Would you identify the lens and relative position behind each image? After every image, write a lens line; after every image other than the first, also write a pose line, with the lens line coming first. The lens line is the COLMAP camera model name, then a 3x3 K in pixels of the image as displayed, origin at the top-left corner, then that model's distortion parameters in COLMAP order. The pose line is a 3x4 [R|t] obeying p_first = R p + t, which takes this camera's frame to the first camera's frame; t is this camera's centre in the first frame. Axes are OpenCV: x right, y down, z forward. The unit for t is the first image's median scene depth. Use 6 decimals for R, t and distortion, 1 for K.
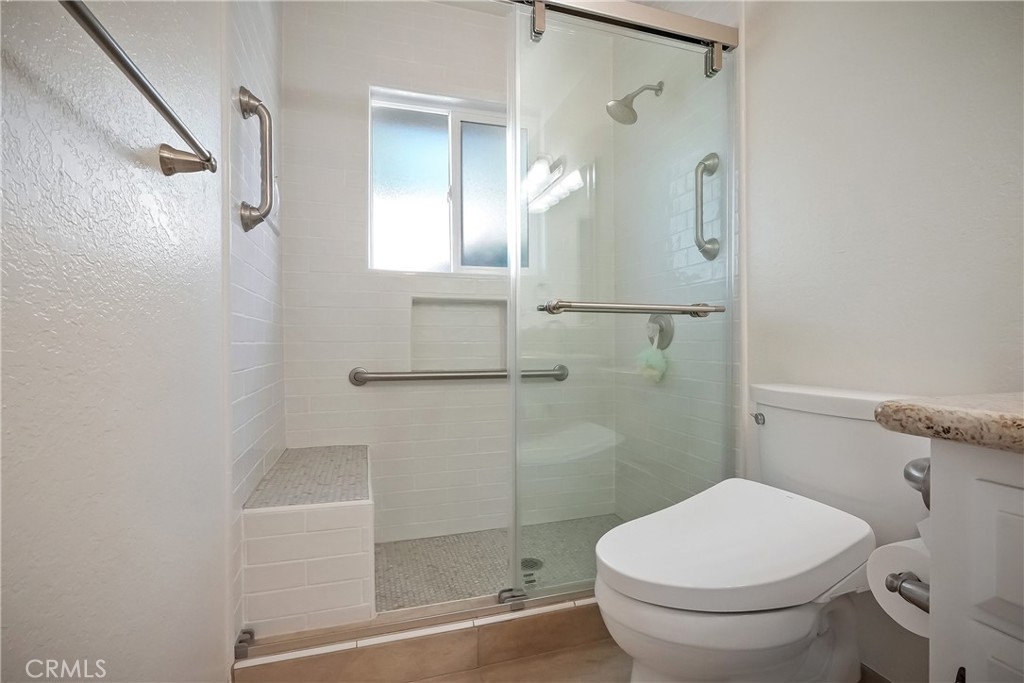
lens RADIAL K [[477.6, 0, 512.4], [0, 477.6, 344.4], [0, 0, 1]] dist [-0.007941, 0.003941]
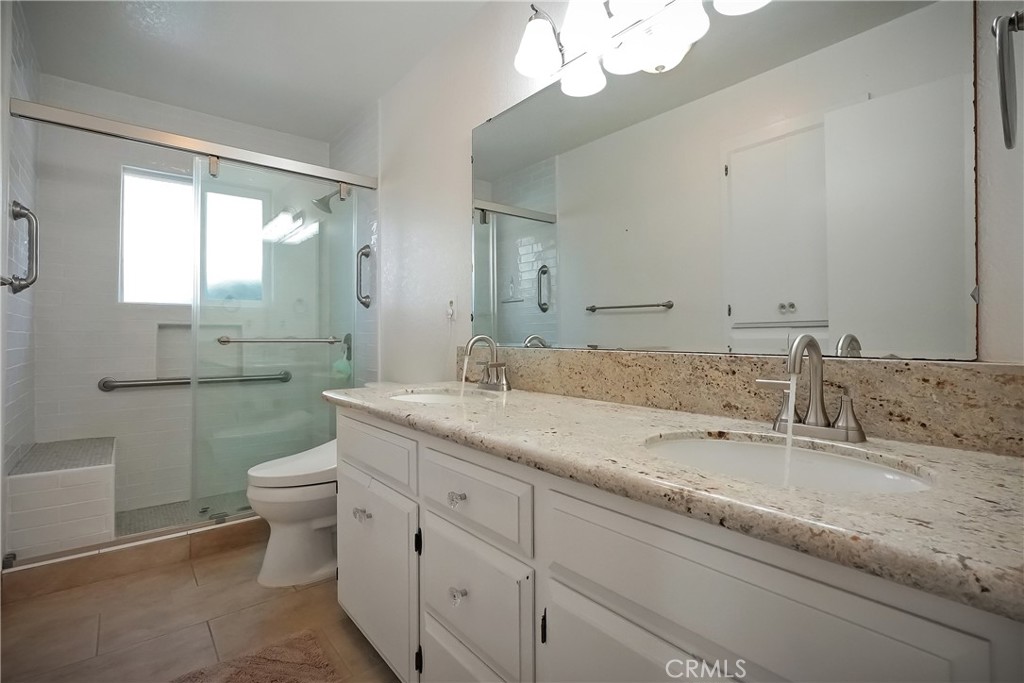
lens RADIAL K [[477.6, 0, 509.3], [0, 477.6, 326.2], [0, 0, 1]] dist [-0.007941, 0.003941]
pose [[0.928831, 0.008674, 0.370401, 0.324656], [0.001408, 0.999636, -0.026941, -0.083296], [-0.370500, 0.025545, 0.928481, -0.929809]]
